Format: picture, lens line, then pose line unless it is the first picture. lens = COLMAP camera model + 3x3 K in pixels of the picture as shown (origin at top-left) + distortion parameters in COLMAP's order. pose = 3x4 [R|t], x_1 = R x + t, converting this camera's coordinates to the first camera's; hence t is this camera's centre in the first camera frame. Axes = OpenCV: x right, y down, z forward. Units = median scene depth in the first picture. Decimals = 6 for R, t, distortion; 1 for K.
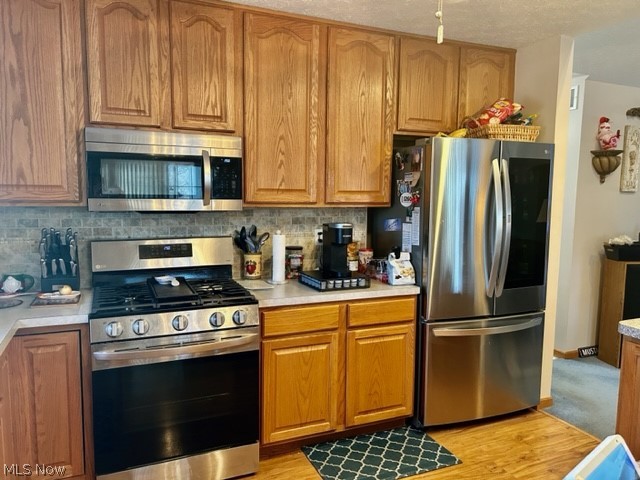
lens RADIAL K [[480.4, 0, 322.0], [0, 480.4, 240.7], [0, 0, 1]] dist [0.054849, -0.056787]
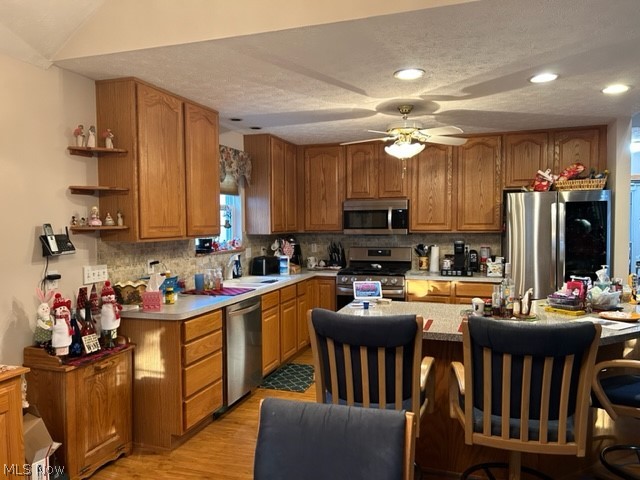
lens RADIAL K [[480.4, 0, 319.5], [0, 480.4, 243.0], [0, 0, 1]] dist [0.054849, -0.056787]
pose [[0.748730, 0.012258, -0.662762, 0.887755], [-0.047173, 0.998279, -0.034828, 0.062849], [0.661195, 0.057341, 0.748020, -0.776440]]
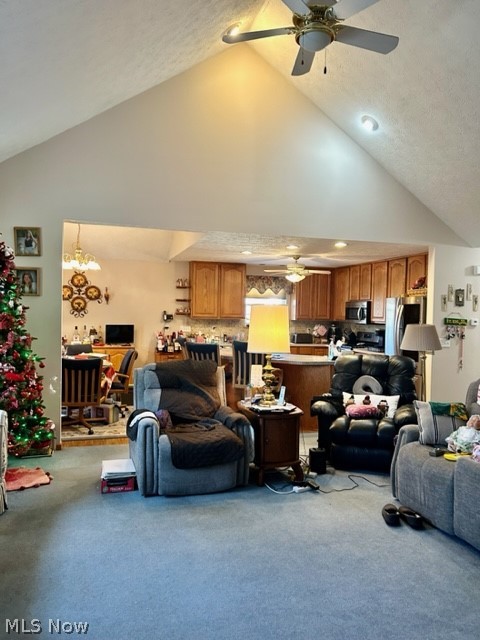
lens RADIAL K [[480.4, 0, 241.0], [0, 480.4, 319.5], [0, 0, 1]] dist [0.054849, -0.056787]
pose [[-0.124761, 0.002874, -0.992183, 2.988757], [-0.117470, 0.992920, 0.017647, -0.047361], [0.985208, 0.118754, -0.123540, 0.539113]]
